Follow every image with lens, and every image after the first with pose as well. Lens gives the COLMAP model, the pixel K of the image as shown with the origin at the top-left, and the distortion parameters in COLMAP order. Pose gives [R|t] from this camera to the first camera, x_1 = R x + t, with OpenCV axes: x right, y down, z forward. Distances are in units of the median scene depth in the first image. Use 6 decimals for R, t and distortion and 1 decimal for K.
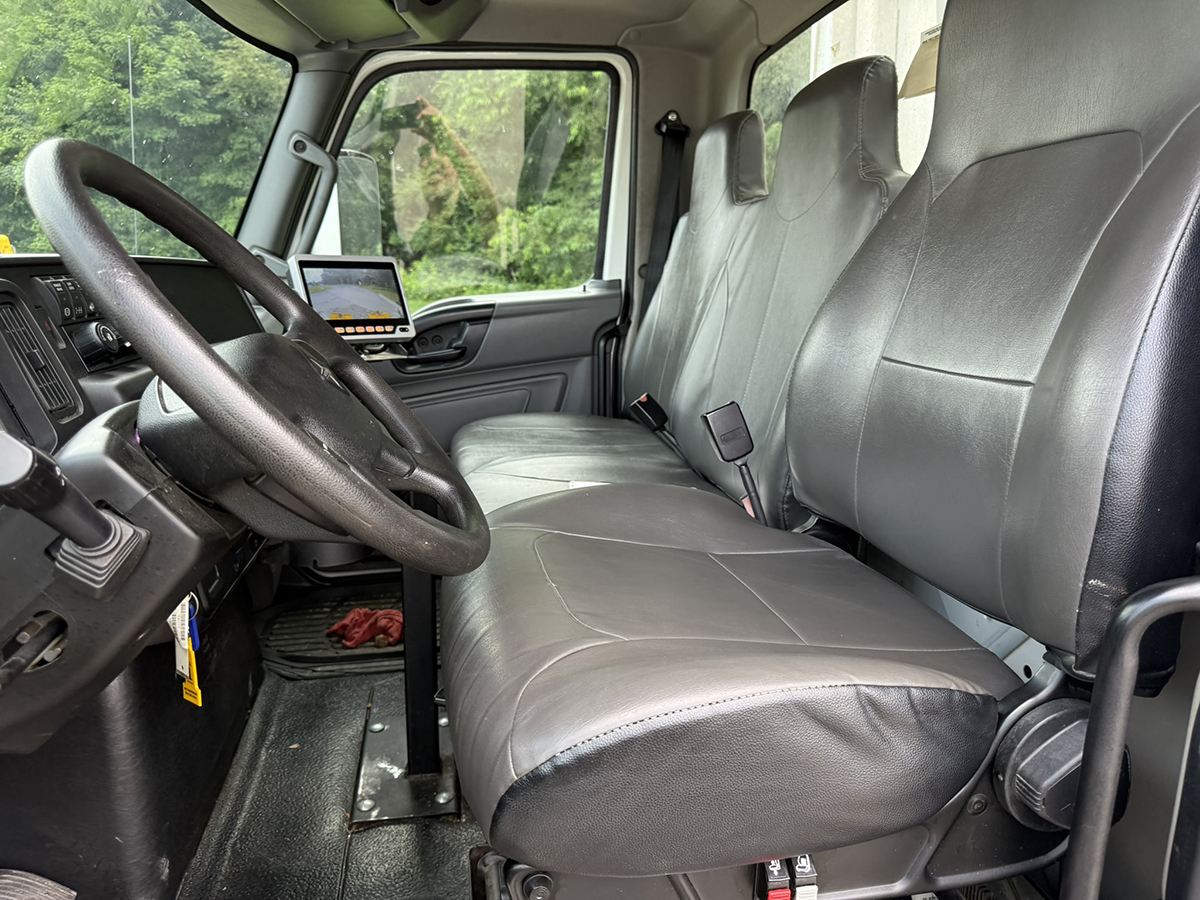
lens RADIAL K [[850.8, 0, 599.9], [0, 850.8, 481.3], [0, 0, 1]] dist [0.001166, -0.005501]
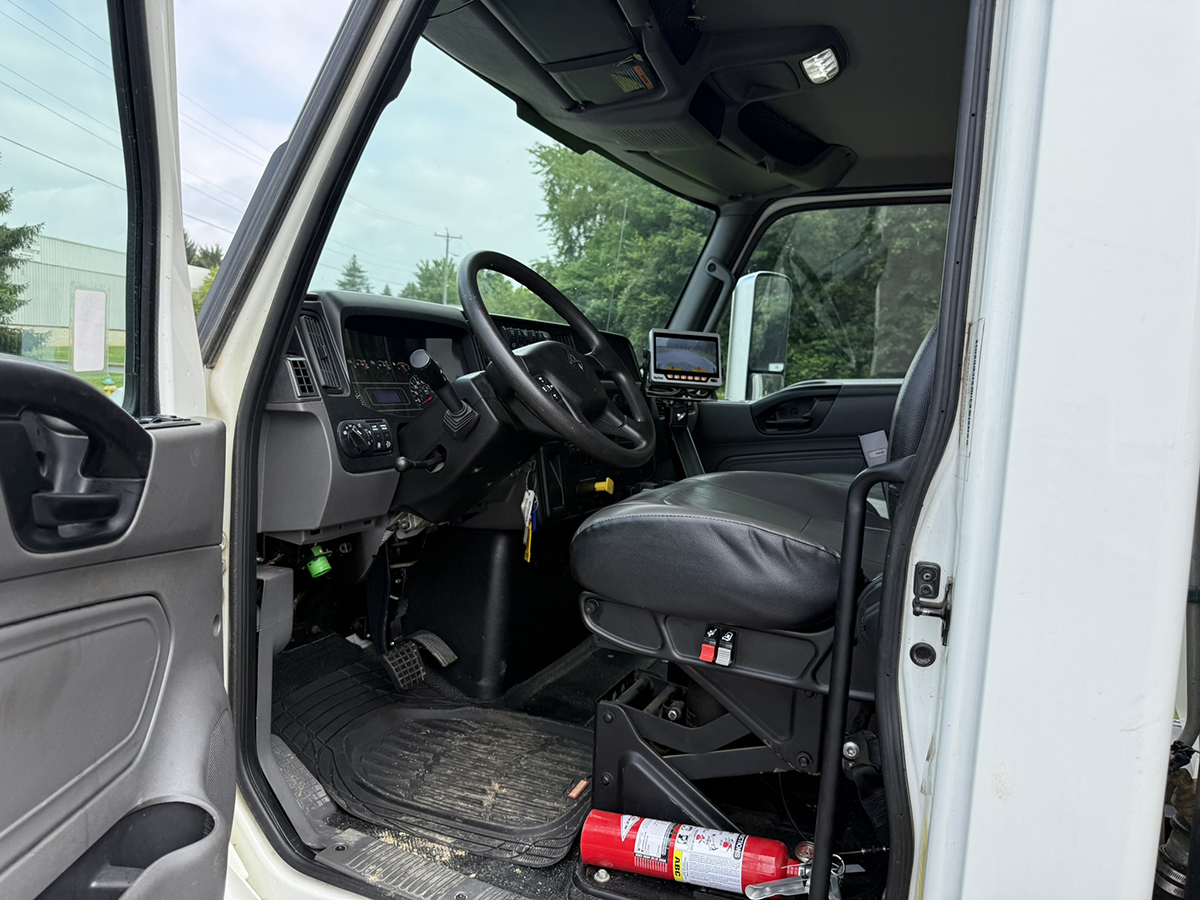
lens RADIAL K [[839.1, 0, 601.5], [0, 839.1, 491.1], [0, 0, 1]] dist [0.143045, -0.270100]
pose [[0.821308, 0.123744, -0.556902, 0.348856], [-0.197789, 0.977408, -0.074514, 0.123089], [0.535101, 0.171348, 0.827229, -0.227758]]
